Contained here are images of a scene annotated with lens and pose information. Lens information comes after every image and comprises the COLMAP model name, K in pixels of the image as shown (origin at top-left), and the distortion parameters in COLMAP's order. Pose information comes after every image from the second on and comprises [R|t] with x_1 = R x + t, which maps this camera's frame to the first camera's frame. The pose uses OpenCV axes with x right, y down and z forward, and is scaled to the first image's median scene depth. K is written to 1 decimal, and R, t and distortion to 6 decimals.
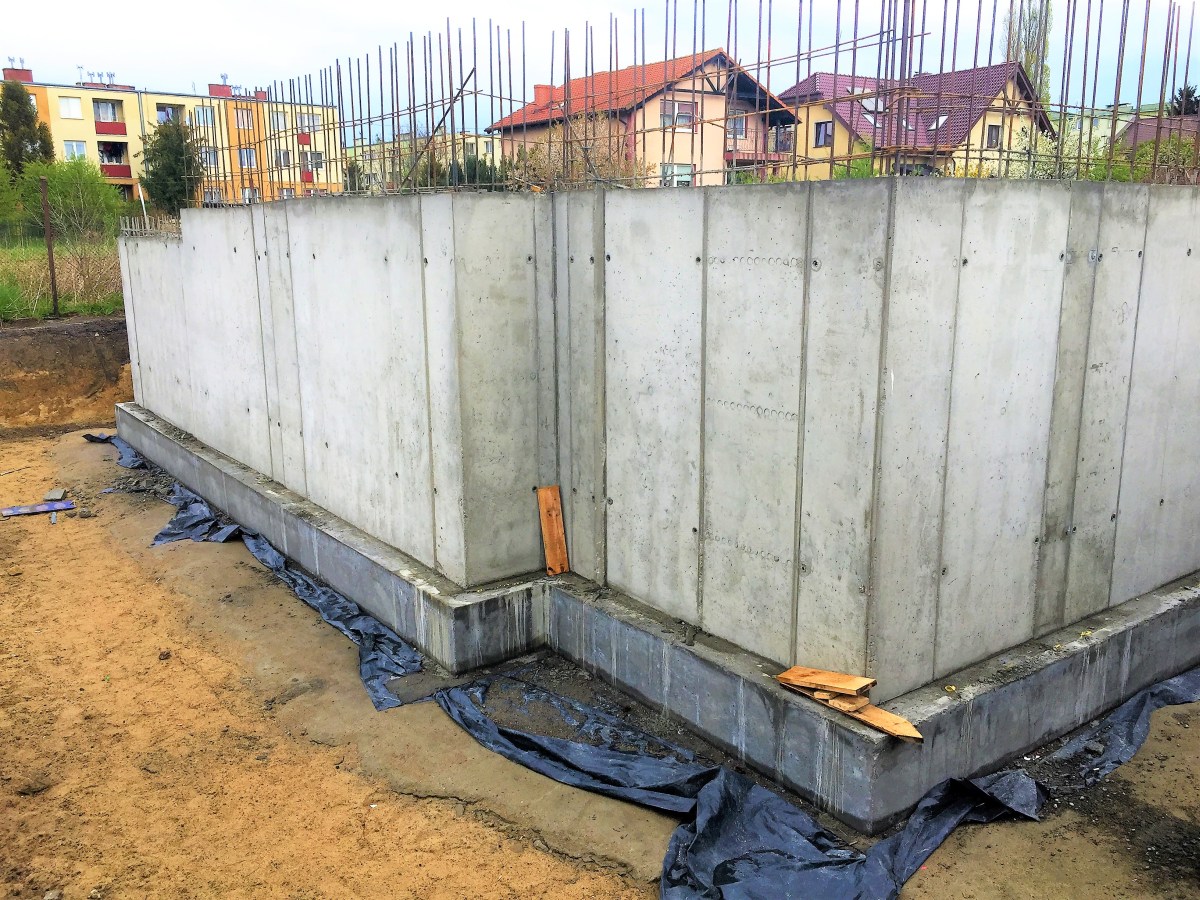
lens RADIAL K [[1014.5, 0, 598.1], [0, 1014.5, 459.5], [0, 0, 1]] dist [0.056349, -0.061341]
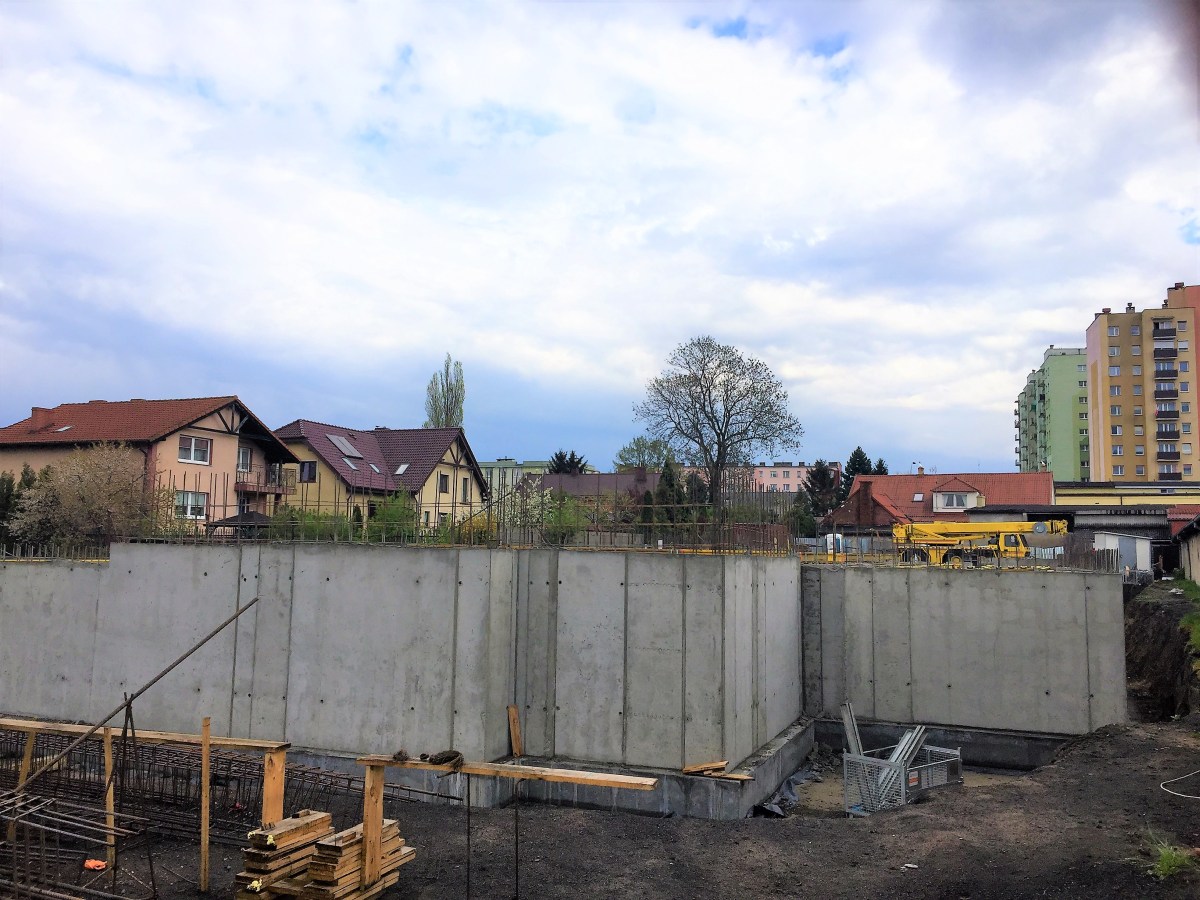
lens RADIAL K [[1014.5, 0, 598.1], [0, 1014.5, 459.5], [0, 0, 1]] dist [0.056349, -0.061341]
pose [[0.845411, 0.074271, 0.528927, -1.071700], [0.091652, 0.955424, -0.280651, 0.152431], [-0.526194, 0.285743, 0.800919, -0.781443]]
